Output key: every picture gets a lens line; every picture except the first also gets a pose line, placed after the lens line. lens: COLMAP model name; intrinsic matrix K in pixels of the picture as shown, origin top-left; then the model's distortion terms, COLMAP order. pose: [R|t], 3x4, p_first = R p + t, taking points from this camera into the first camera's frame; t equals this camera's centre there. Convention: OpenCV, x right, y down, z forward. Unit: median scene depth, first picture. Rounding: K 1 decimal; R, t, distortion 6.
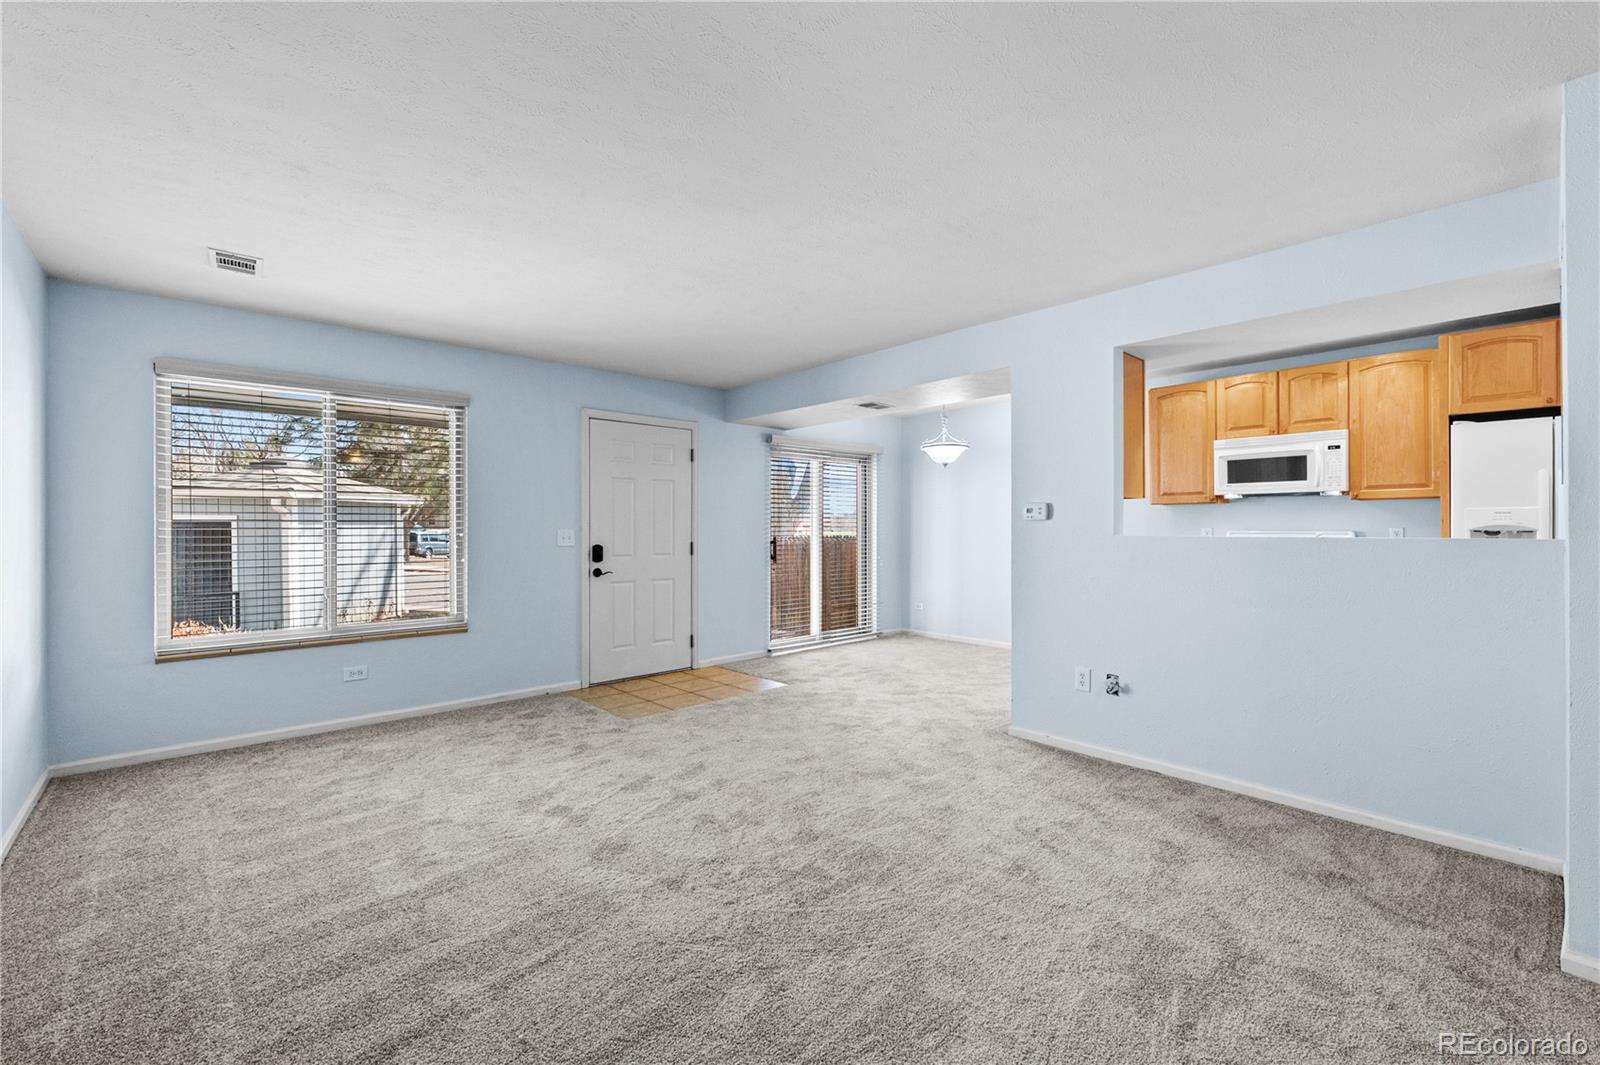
lens RADIAL K [[658.8, 0, 790.8], [0, 658.8, 534.4], [0, 0, 1]] dist [-0.000926, -0.000606]
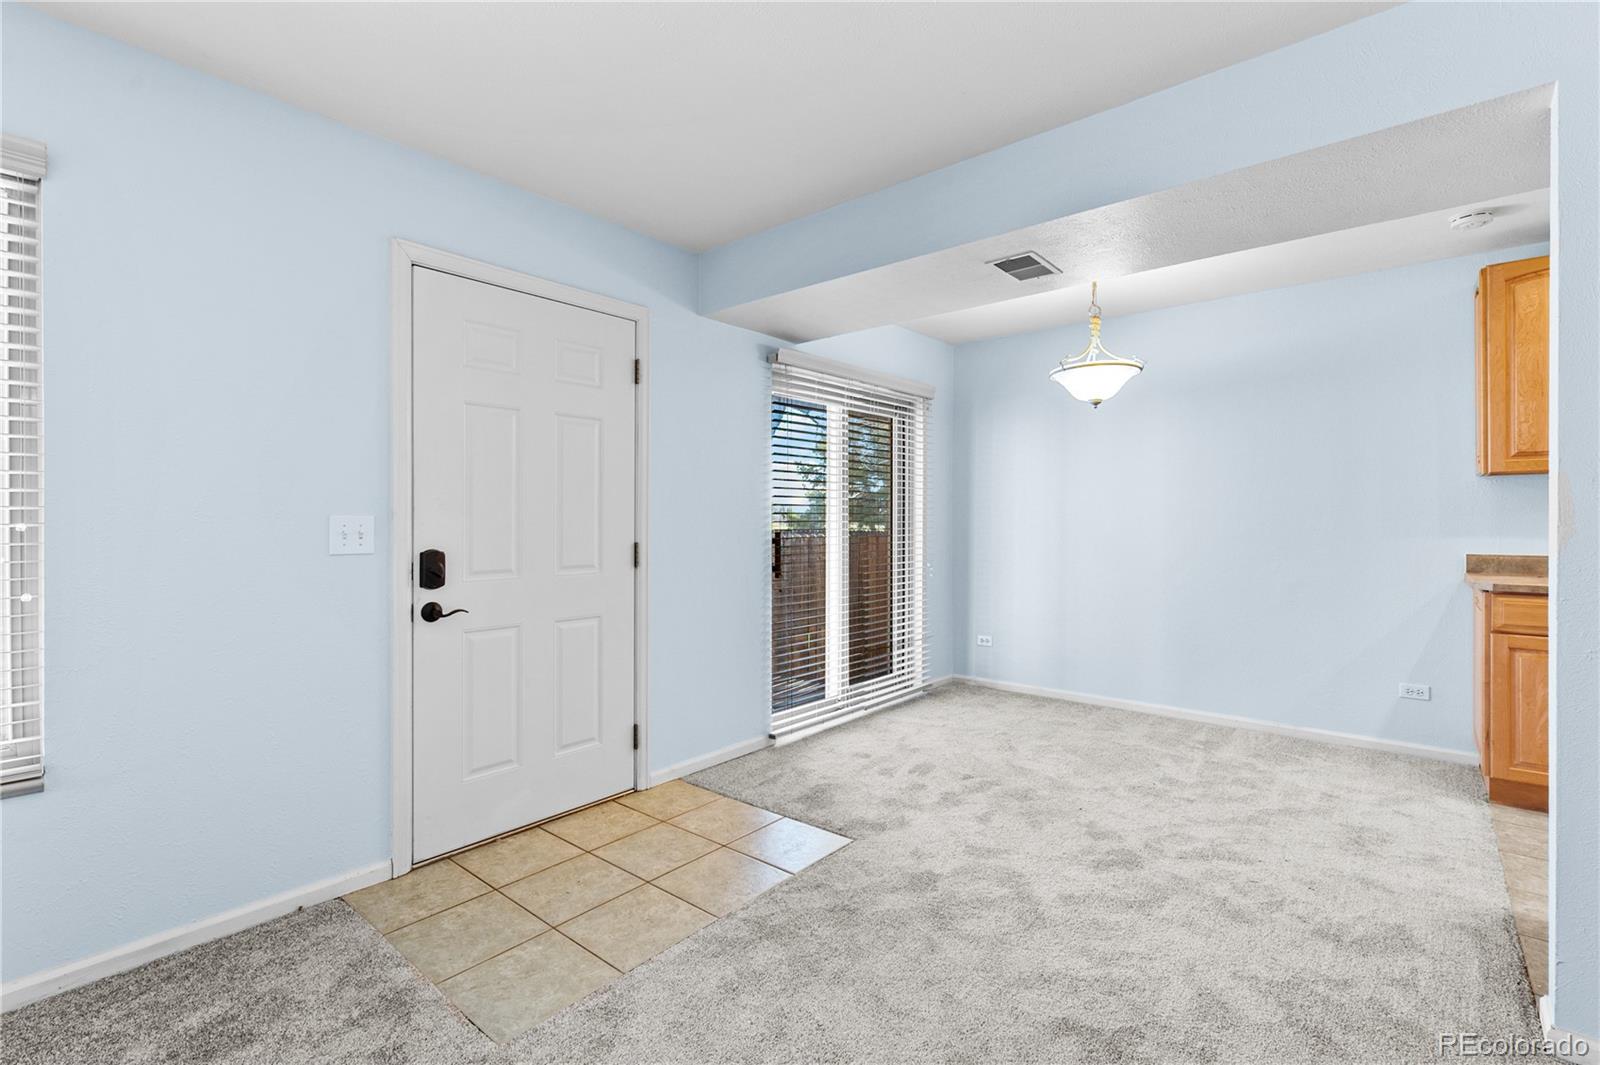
lens RADIAL K [[715.7, 0, 796.2], [0, 715.7, 525.2], [0, 0, 1]] dist [-0.005239, -0.002141]
pose [[0.990658, 0.000967, 0.136364, -0.114514], [-0.000357, 0.999990, -0.004497, 0.001144], [-0.136367, 0.004406, 0.990649, 0.485359]]
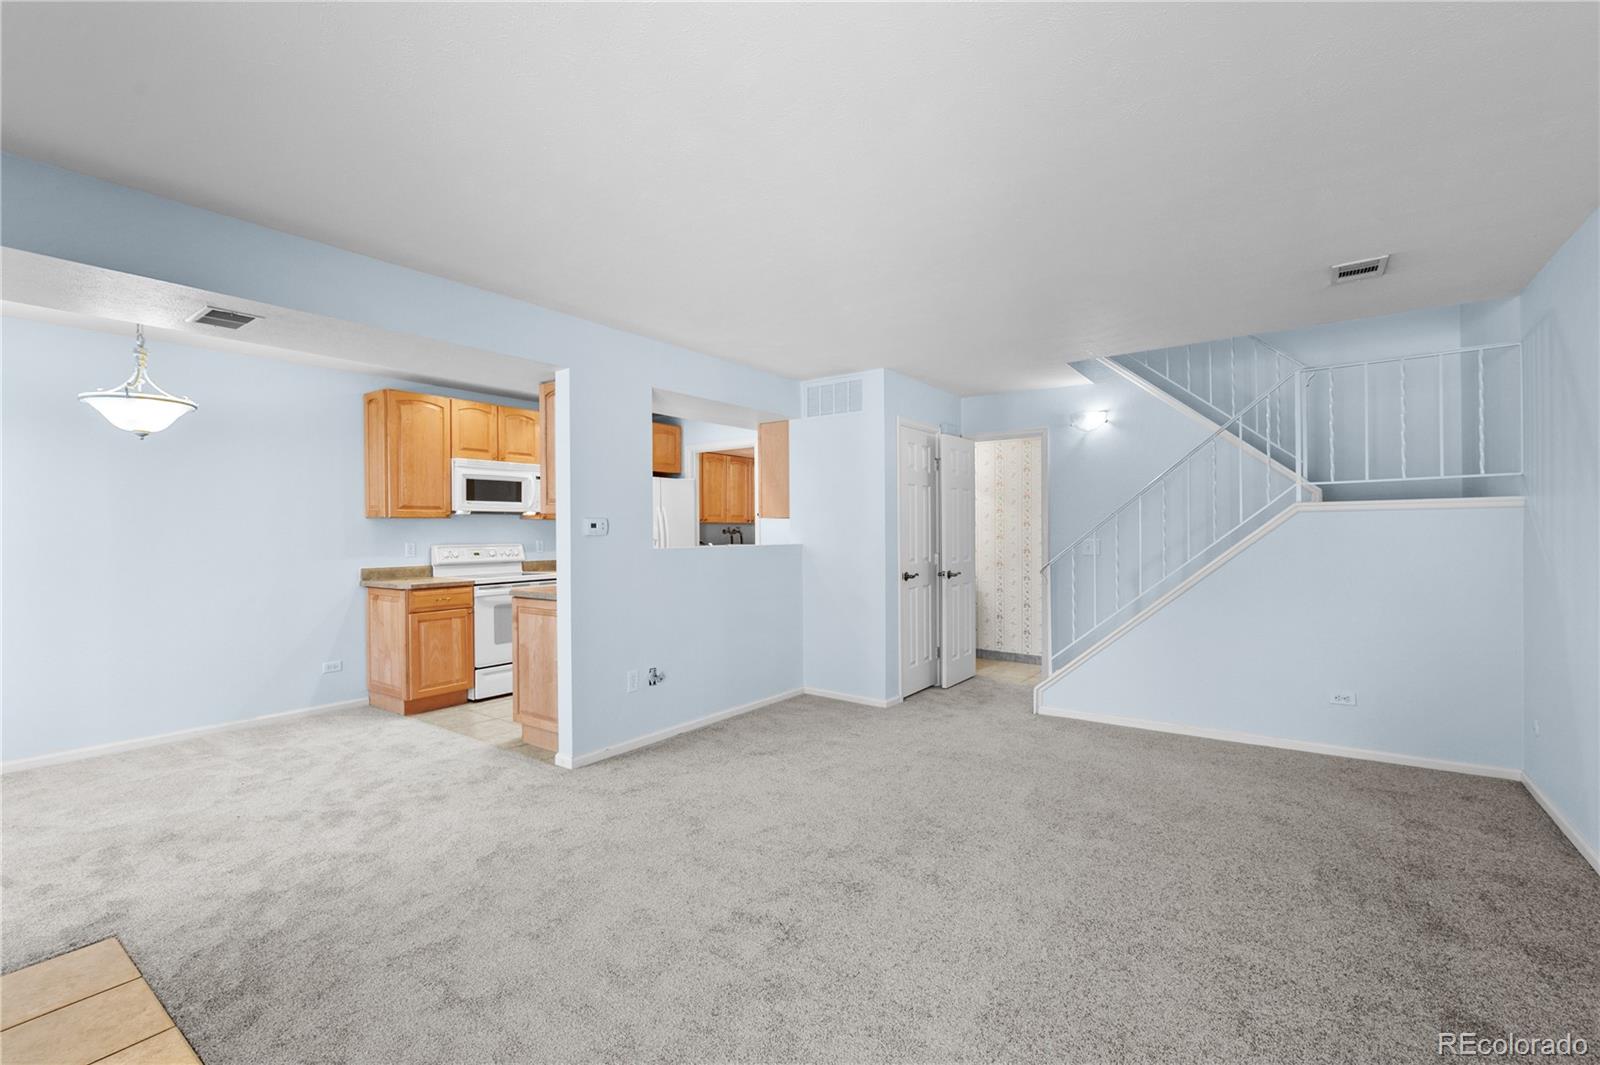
lens RADIAL K [[715.7, 0, 793.1], [0, 715.7, 531.6], [0, 0, 1]] dist [-0.005239, -0.002141]
pose [[-0.220672, 0.003871, 0.975340, -0.525739], [0.018677, 0.999826, 0.000257, -0.015953], [-0.975169, 0.018273, -0.220706, 0.677542]]
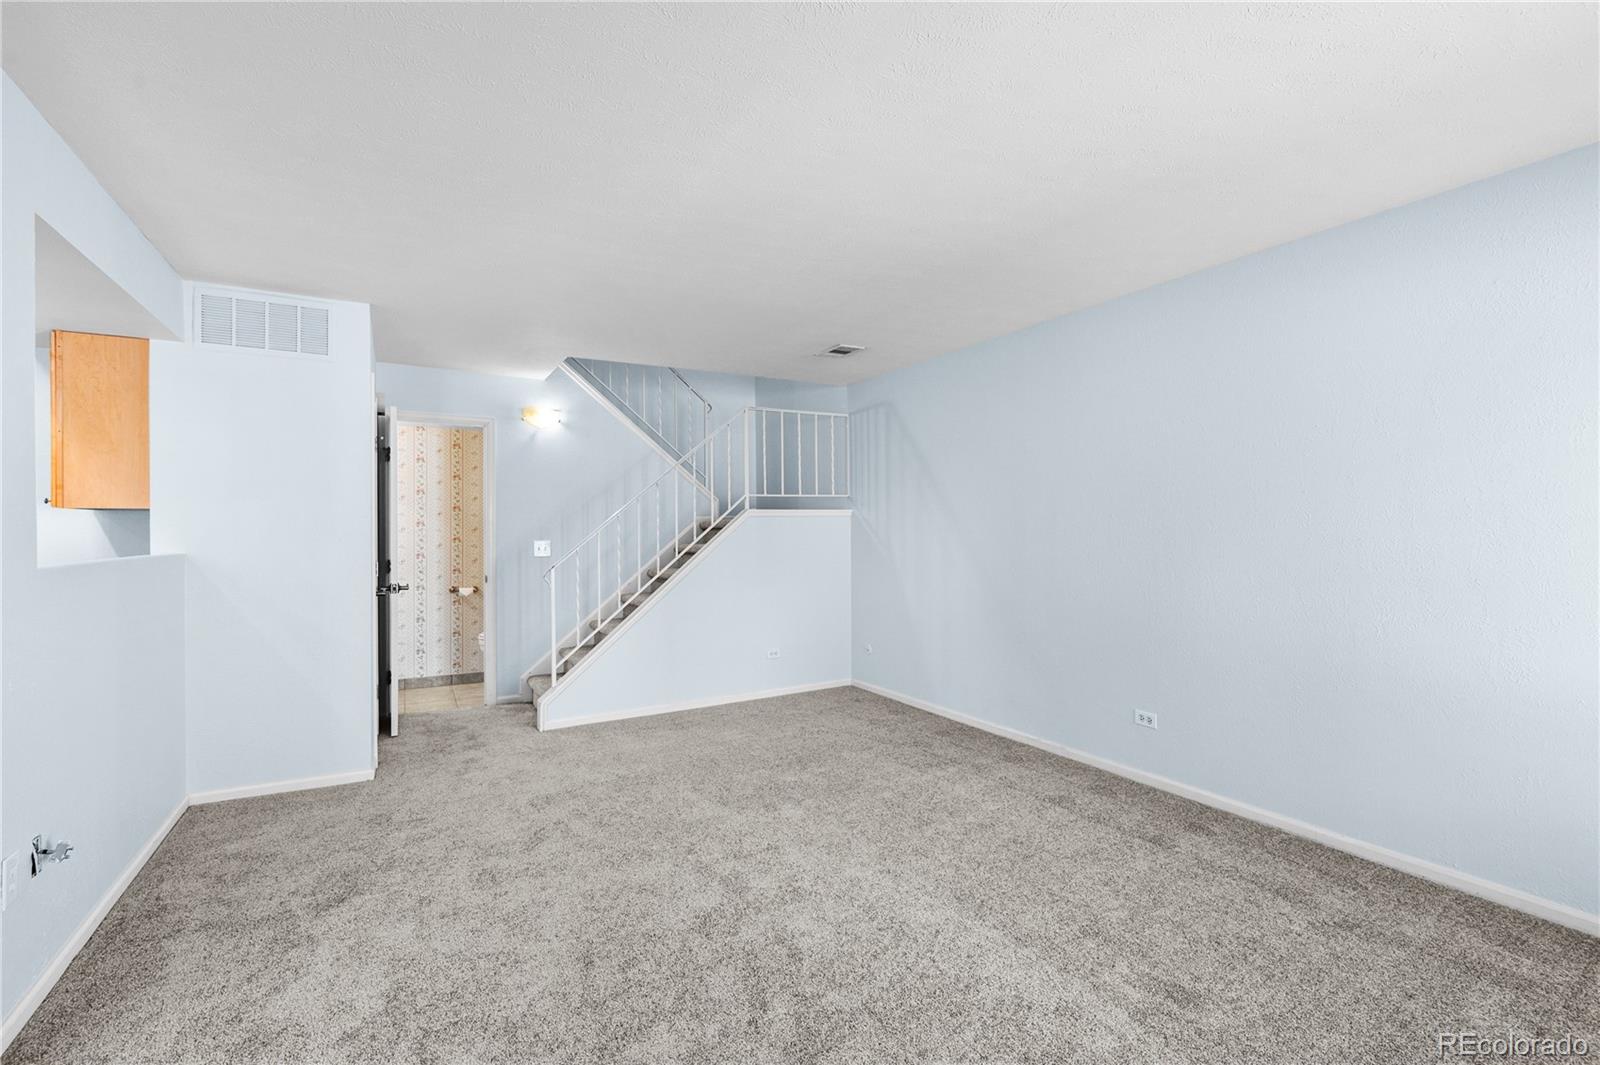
lens RADIAL K [[715.7, 0, 794.3], [0, 715.7, 528.1], [0, 0, 1]] dist [-0.005239, -0.002141]
pose [[-0.985561, 0.008162, 0.169126, -0.133897], [0.010330, 0.999875, 0.011943, -0.022046], [-0.169008, 0.013518, -0.985522, 0.952088]]
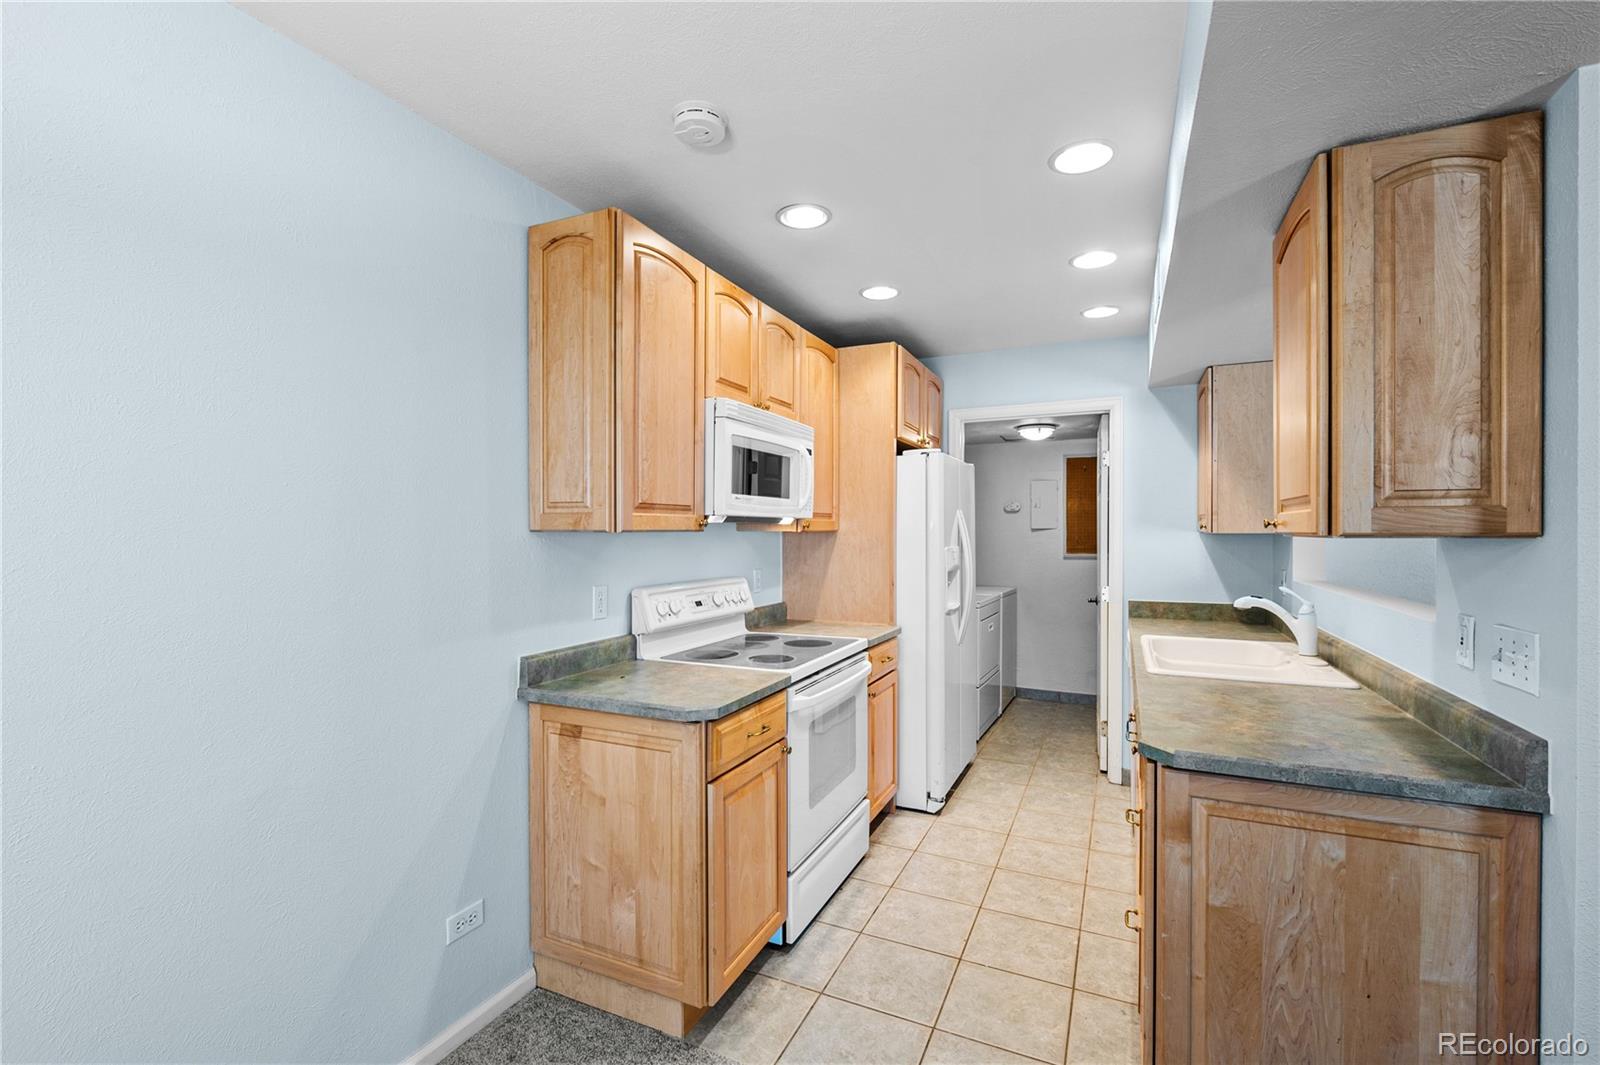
lens RADIAL K [[715.7, 0, 793.1], [0, 715.7, 529.9], [0, 0, 1]] dist [-0.005239, -0.002141]
pose [[-0.413636, 0.003632, 0.910435, 0.152576], [0.011632, 0.999932, 0.001296, -0.046018], [-0.910368, 0.011126, -0.413650, 1.074966]]
